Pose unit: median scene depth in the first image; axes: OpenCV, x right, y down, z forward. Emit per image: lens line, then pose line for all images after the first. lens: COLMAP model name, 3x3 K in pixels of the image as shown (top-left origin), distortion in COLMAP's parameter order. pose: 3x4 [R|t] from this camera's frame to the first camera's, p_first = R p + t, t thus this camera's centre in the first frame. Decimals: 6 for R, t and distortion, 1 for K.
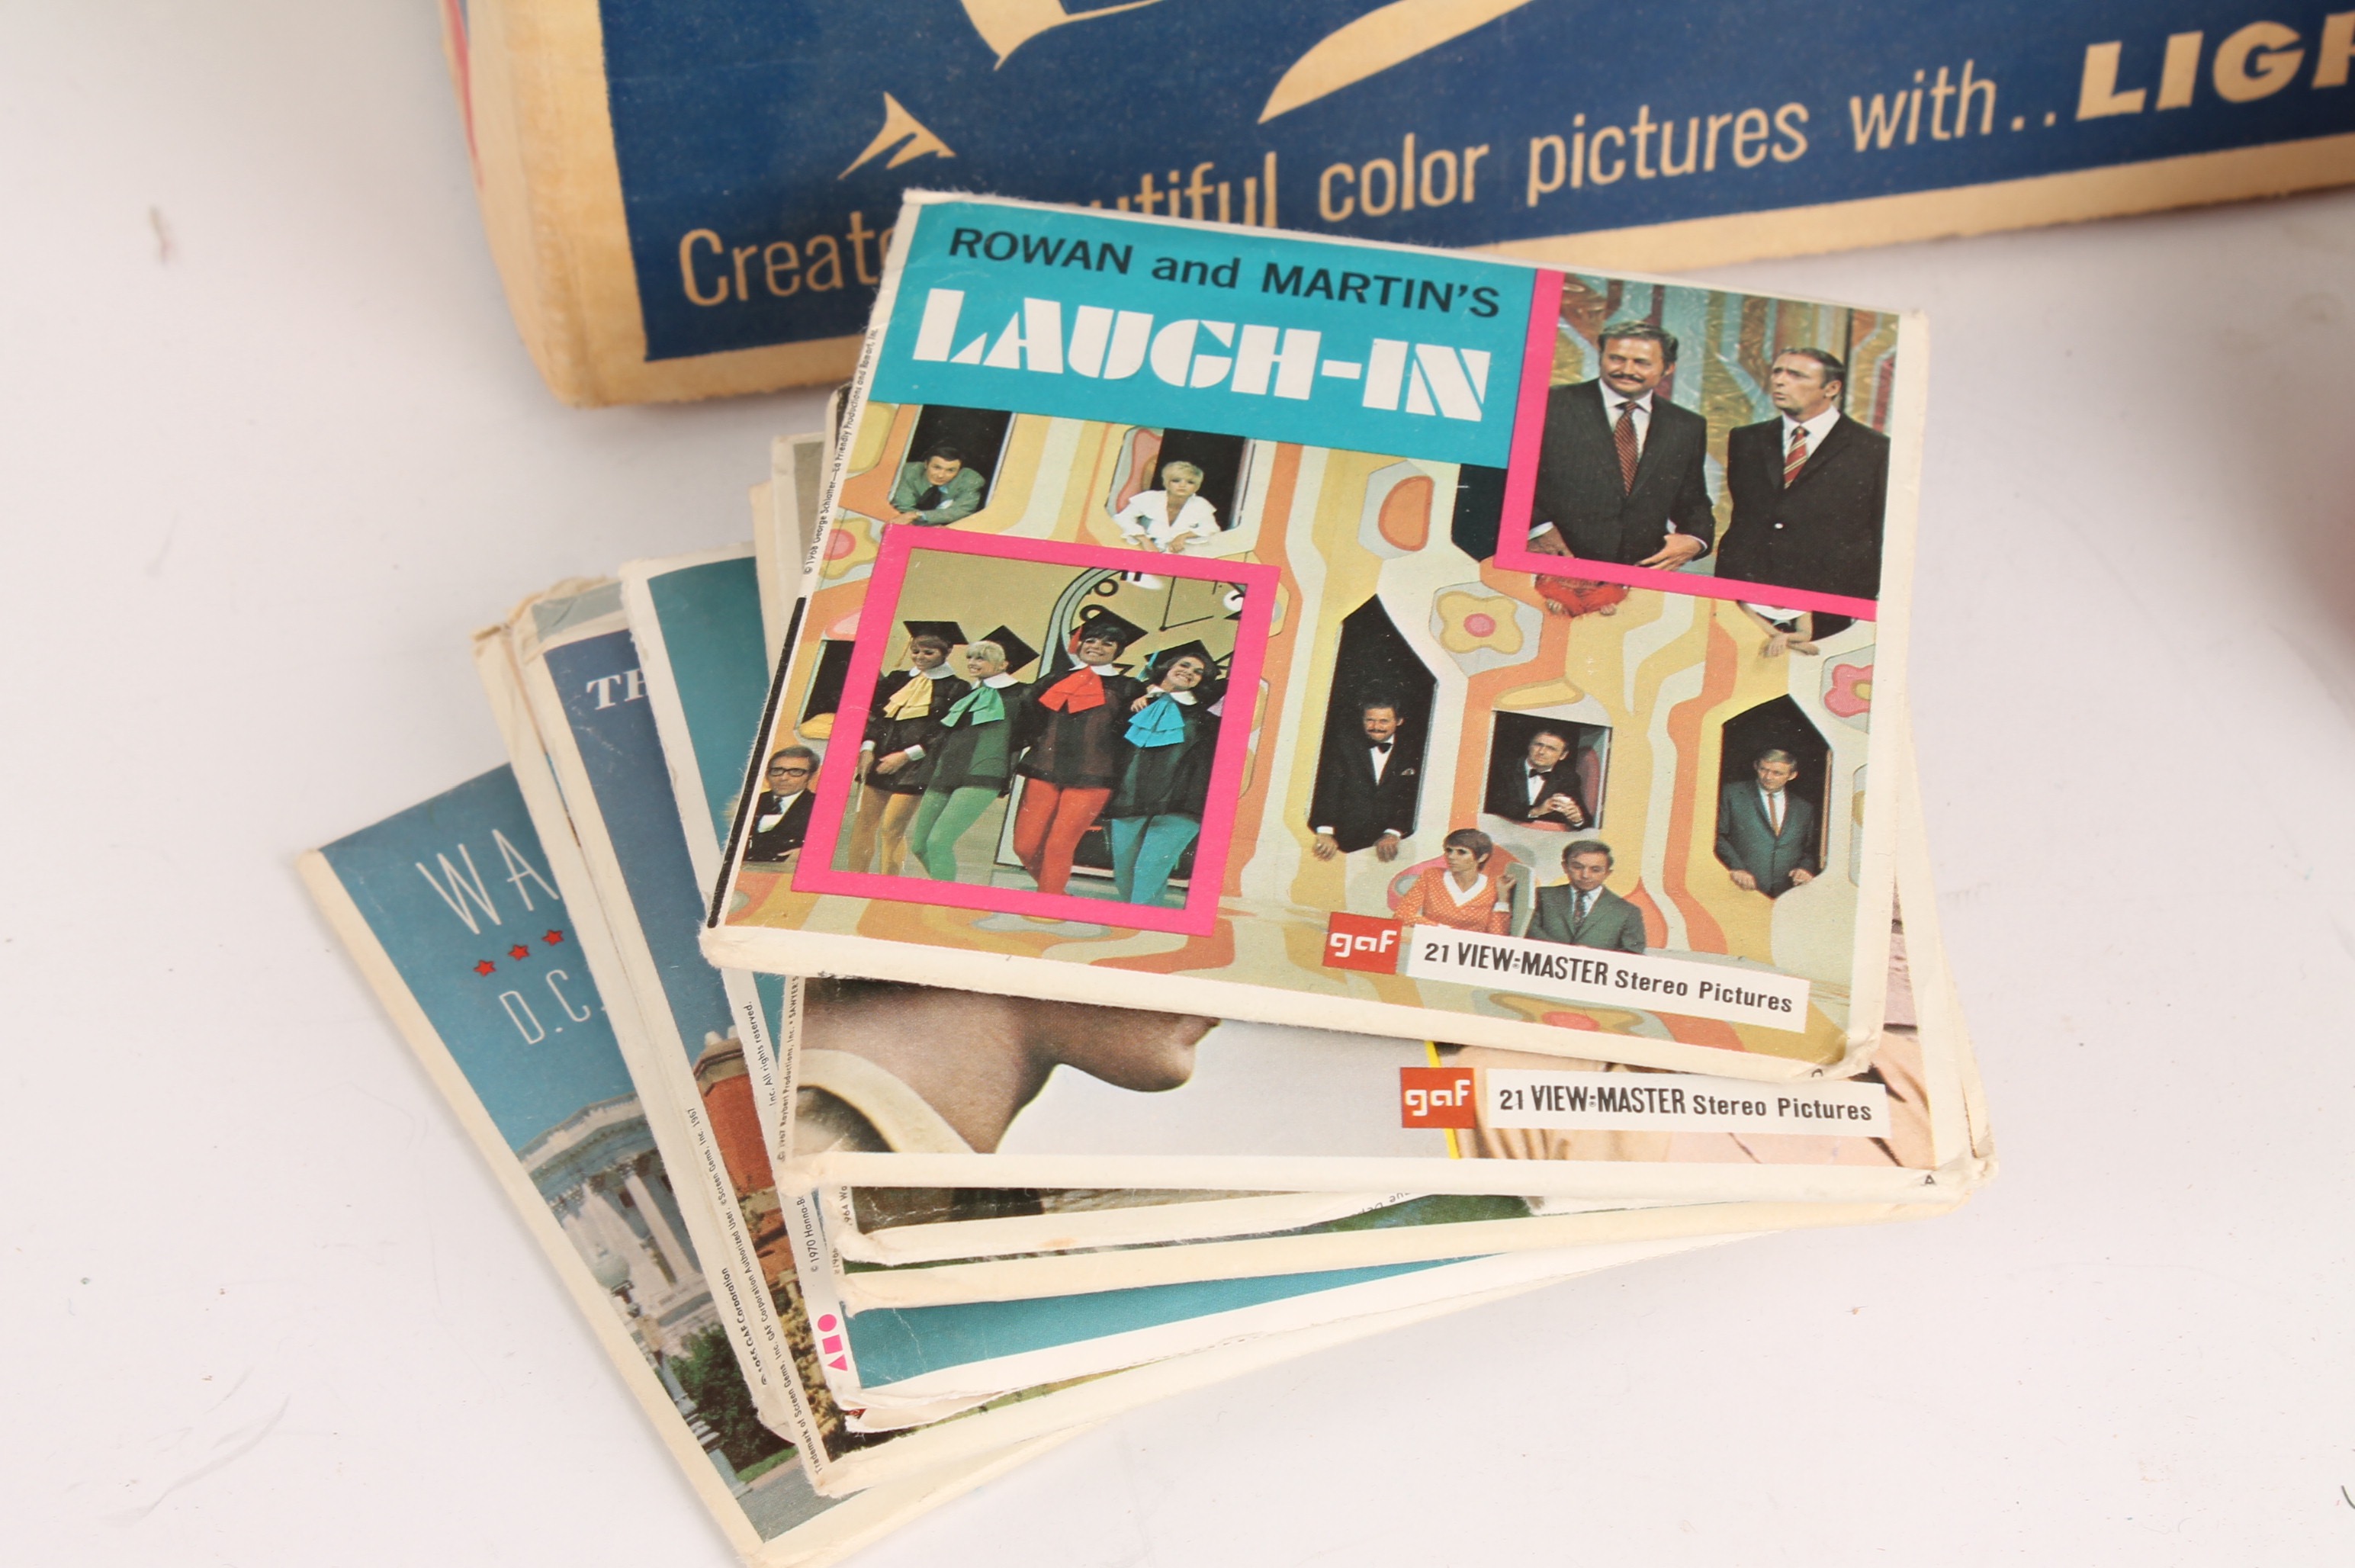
lens RADIAL K [[5104.6, 0, 1191.4], [0, 5104.6, 781.7], [0, 0, 1]] dist [0.047419, 0.000000]
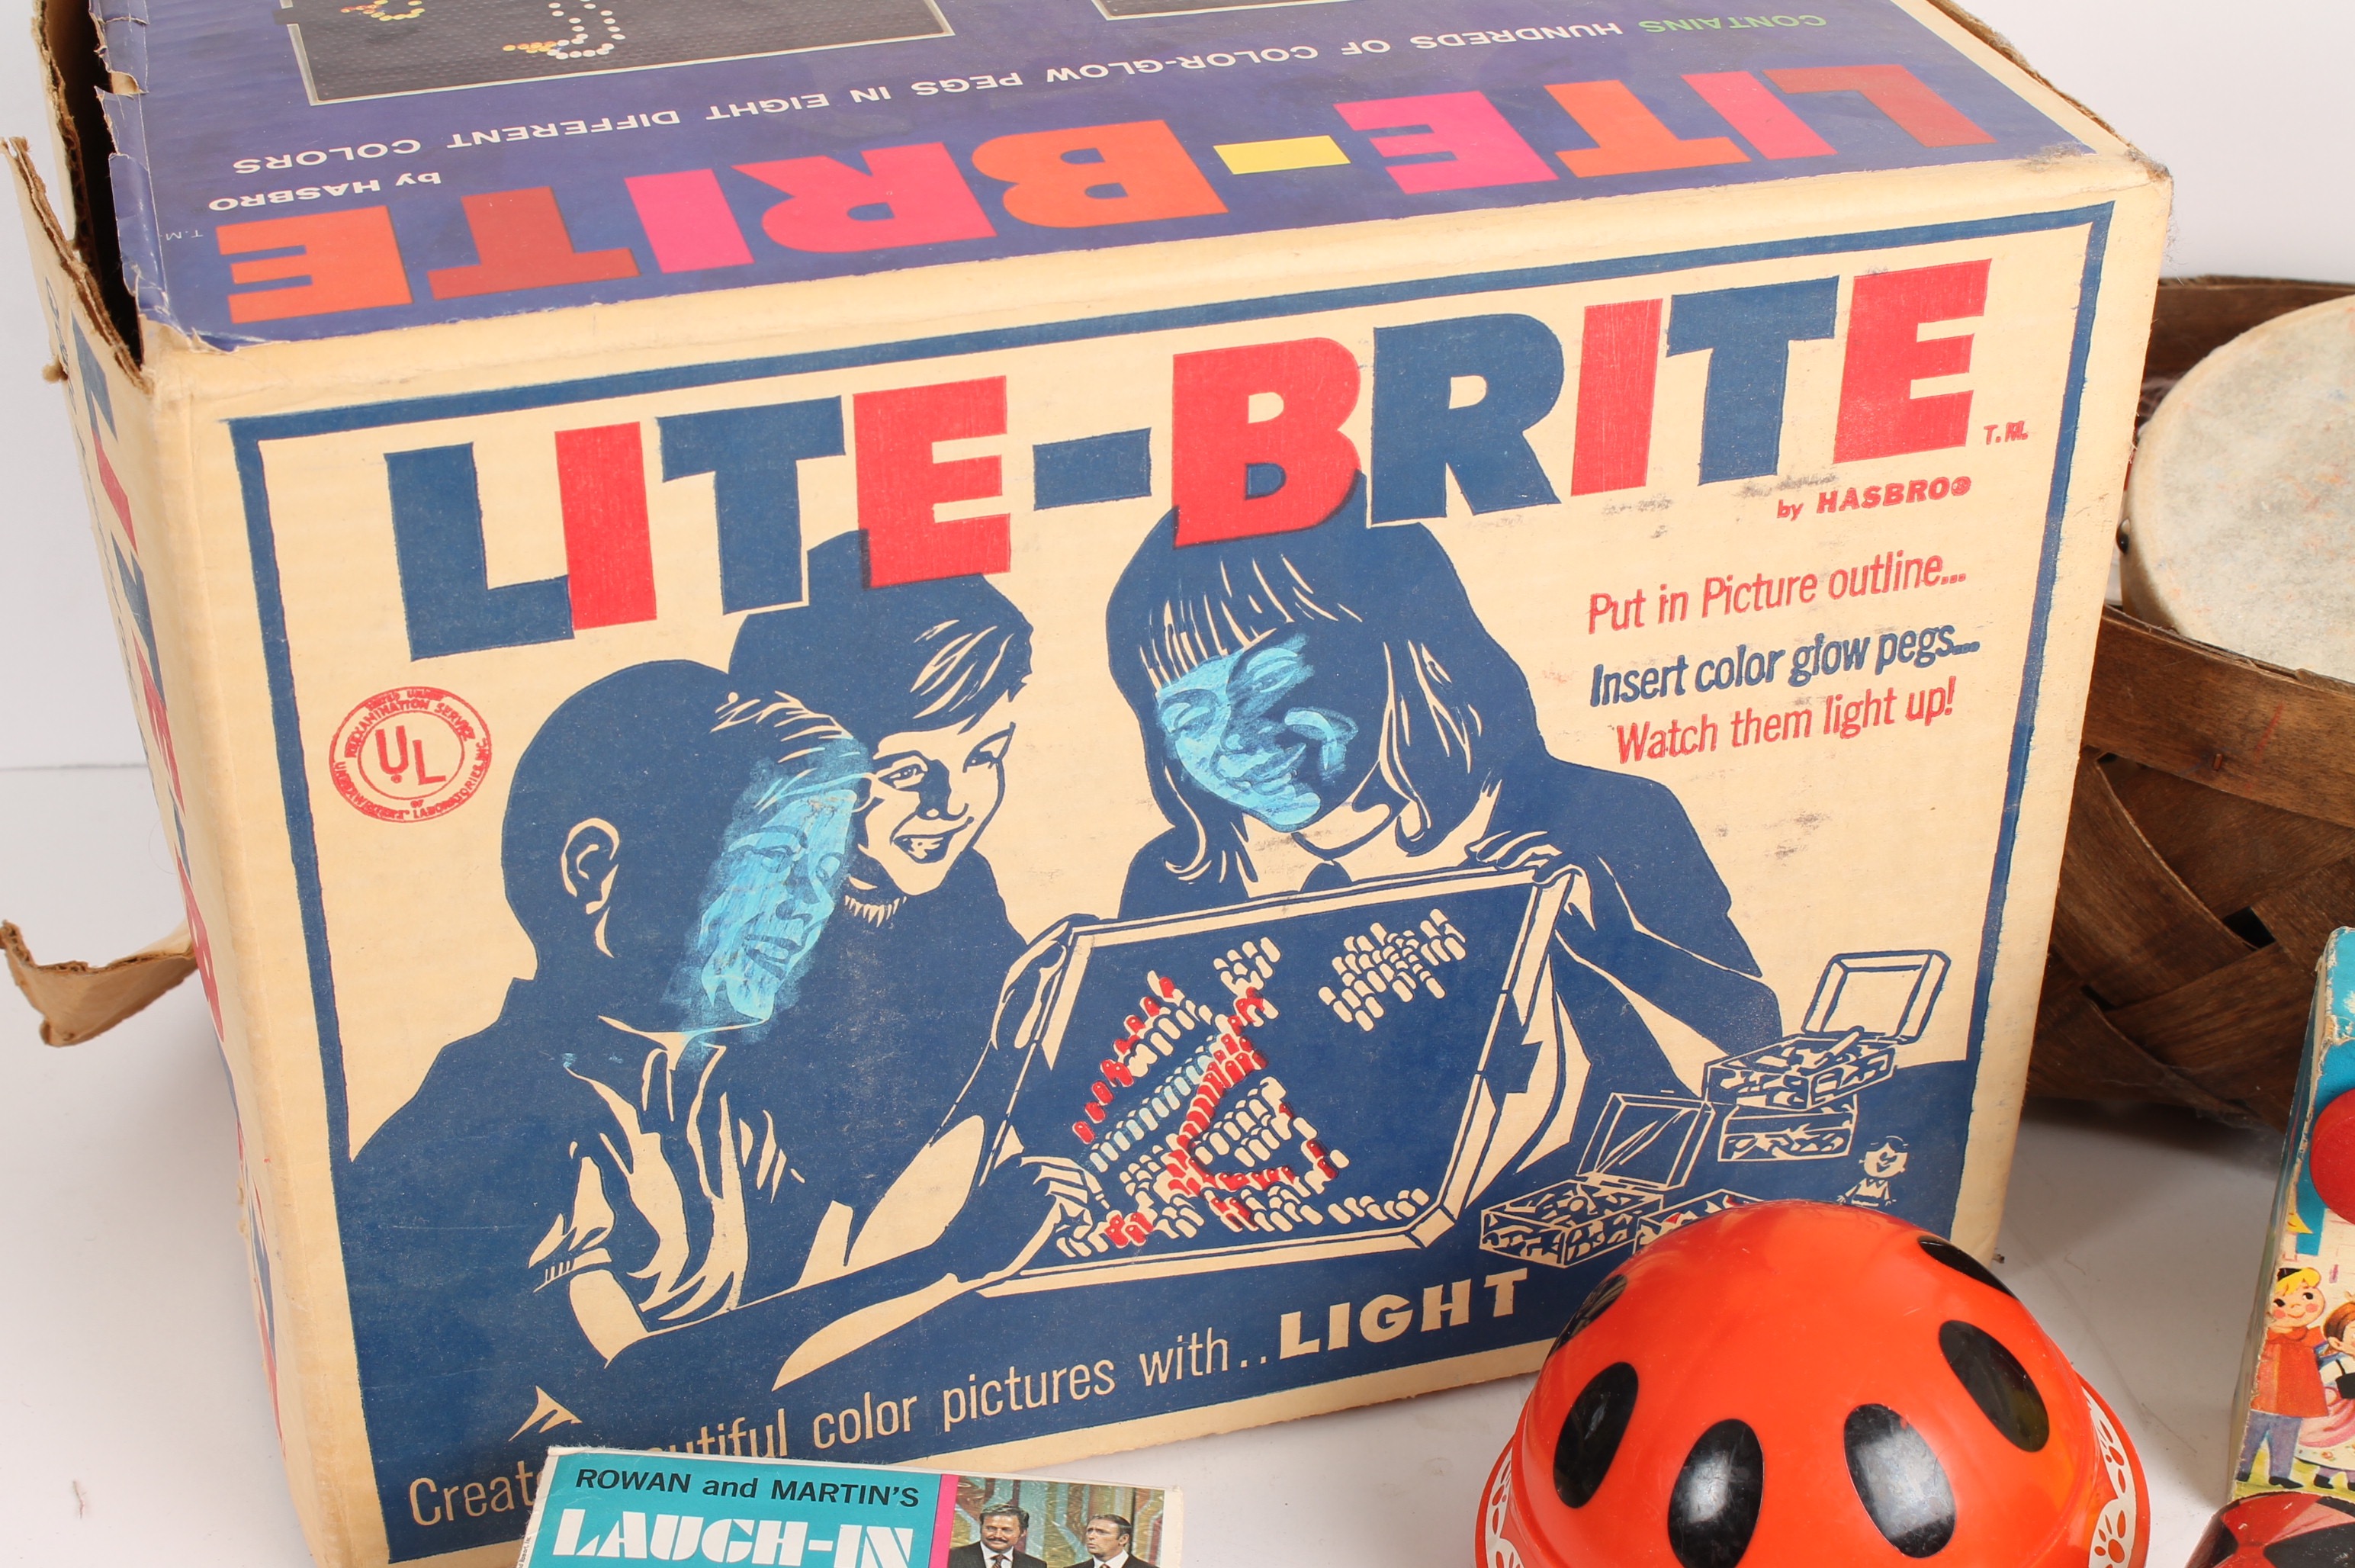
lens RADIAL K [[3649.9, 0, 1193.3], [0, 3649.9, 740.7], [0, 0, 1]] dist [-0.025032, 0.000000]
pose [[0.994205, -0.039138, 0.100118, 0.040967], [0.065860, 0.957864, -0.279568, 0.005542], [-0.084958, 0.284541, 0.954892, -0.183117]]
